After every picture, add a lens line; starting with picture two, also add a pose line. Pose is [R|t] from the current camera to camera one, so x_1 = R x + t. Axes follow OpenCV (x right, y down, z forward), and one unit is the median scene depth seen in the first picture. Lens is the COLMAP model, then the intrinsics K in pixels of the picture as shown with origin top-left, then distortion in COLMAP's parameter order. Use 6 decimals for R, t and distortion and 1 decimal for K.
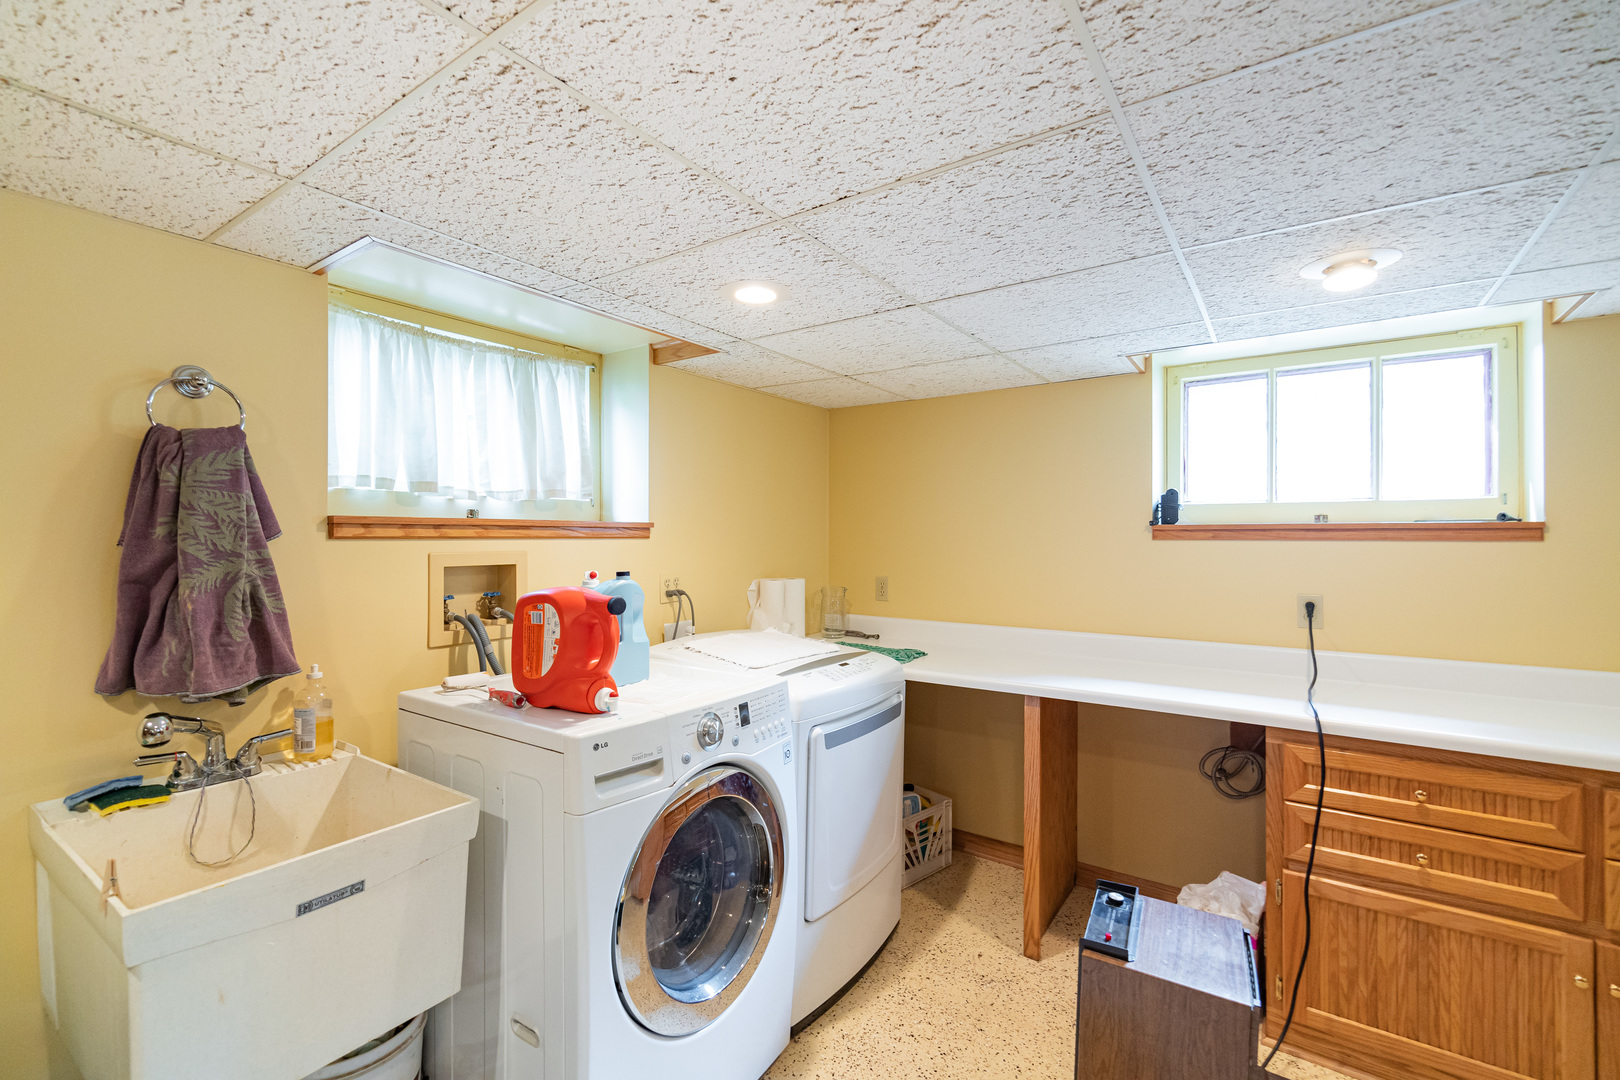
lens RADIAL K [[713.0, 0, 799.6], [0, 713.0, 541.2], [0, 0, 1]] dist [0.000845, 0.000597]
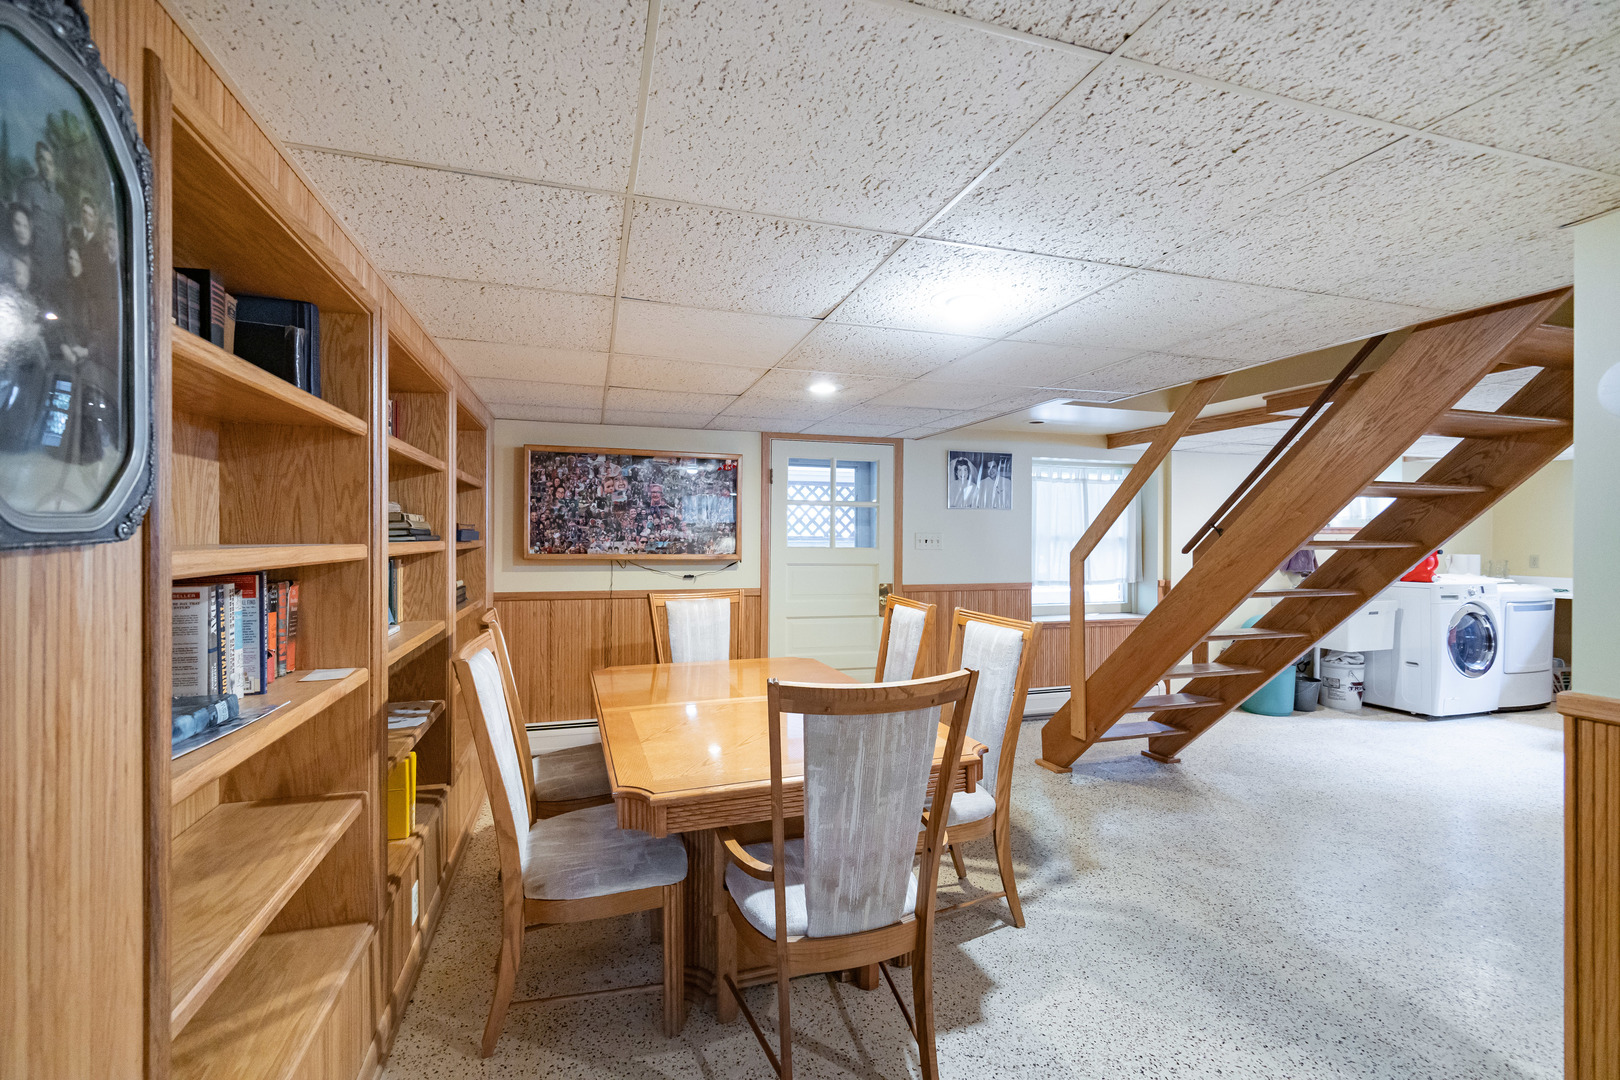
lens RADIAL K [[713.0, 0, 838.0], [0, 713.0, 533.4], [0, 0, 1]] dist [0.000845, 0.000597]
pose [[0.805223, -0.003113, -0.592965, -0.454960], [-0.000786, 0.999980, -0.006316, 0.014751], [0.592972, 0.005552, 0.805204, -2.943724]]
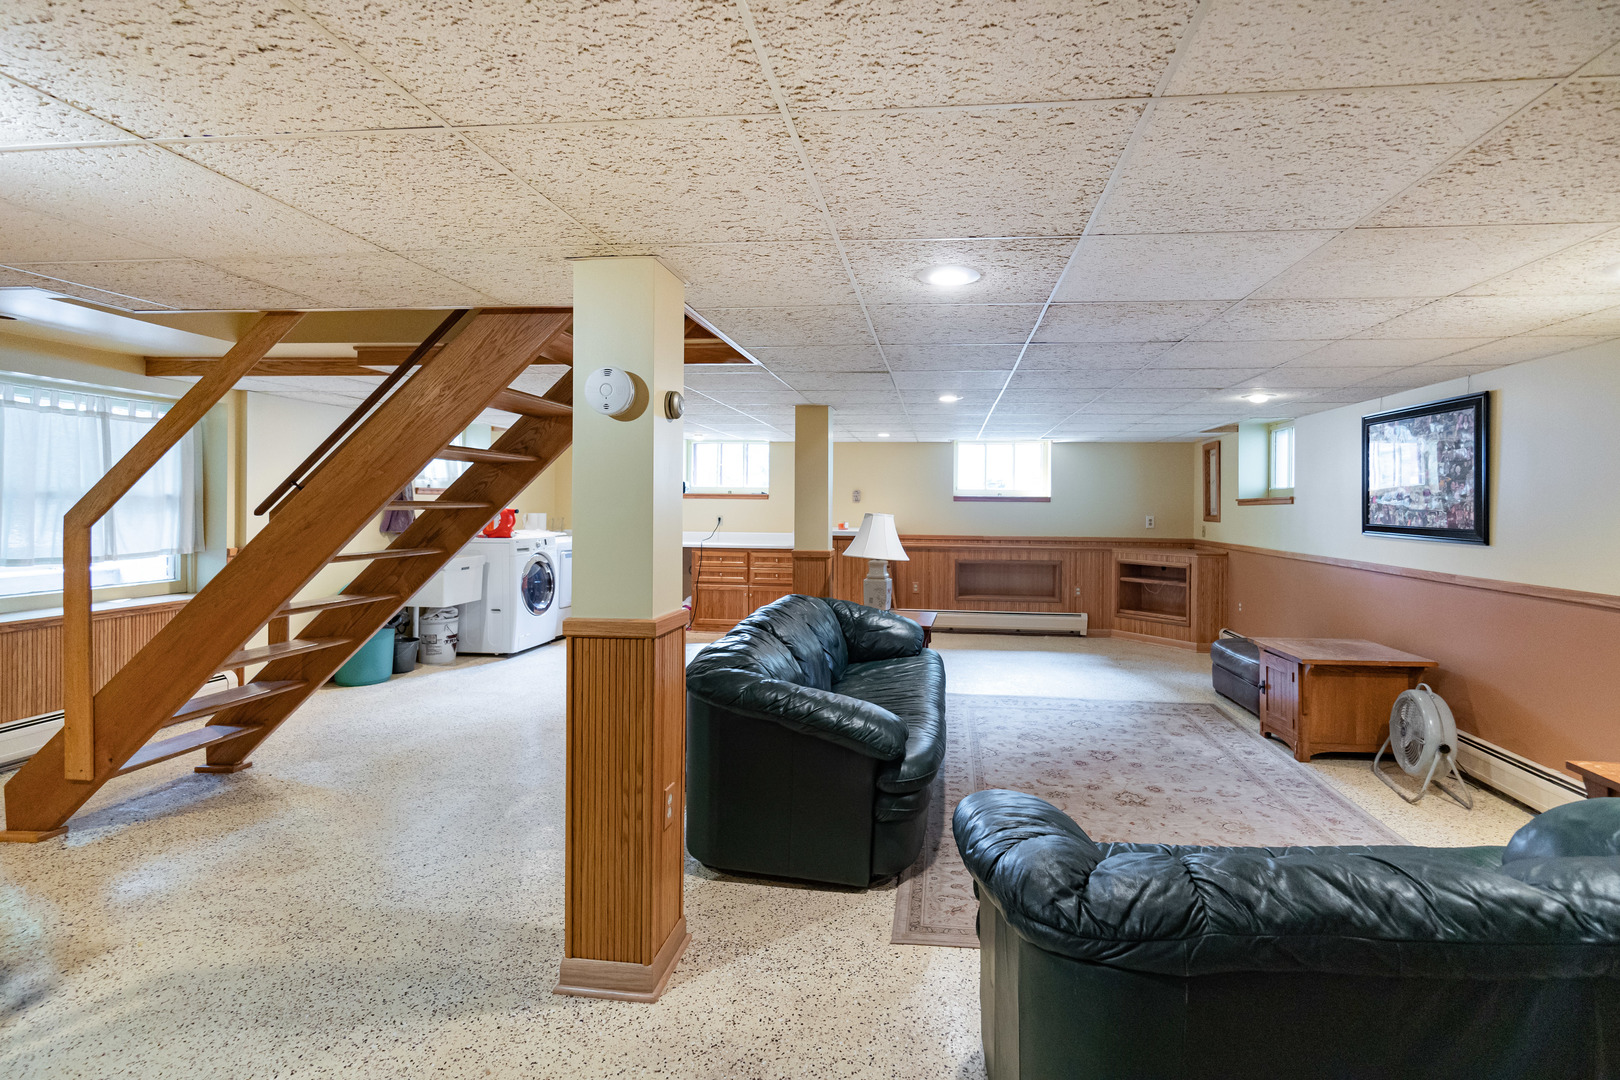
lens RADIAL K [[713.0, 0, 881.5], [0, 713.0, 496.2], [0, 0, 1]] dist [0.000845, 0.000597]
pose [[0.864874, 0.014014, 0.501794, -0.402309], [-0.010389, 0.999896, -0.010020, 0.014887], [-0.501882, 0.003453, 0.864929, -2.939579]]
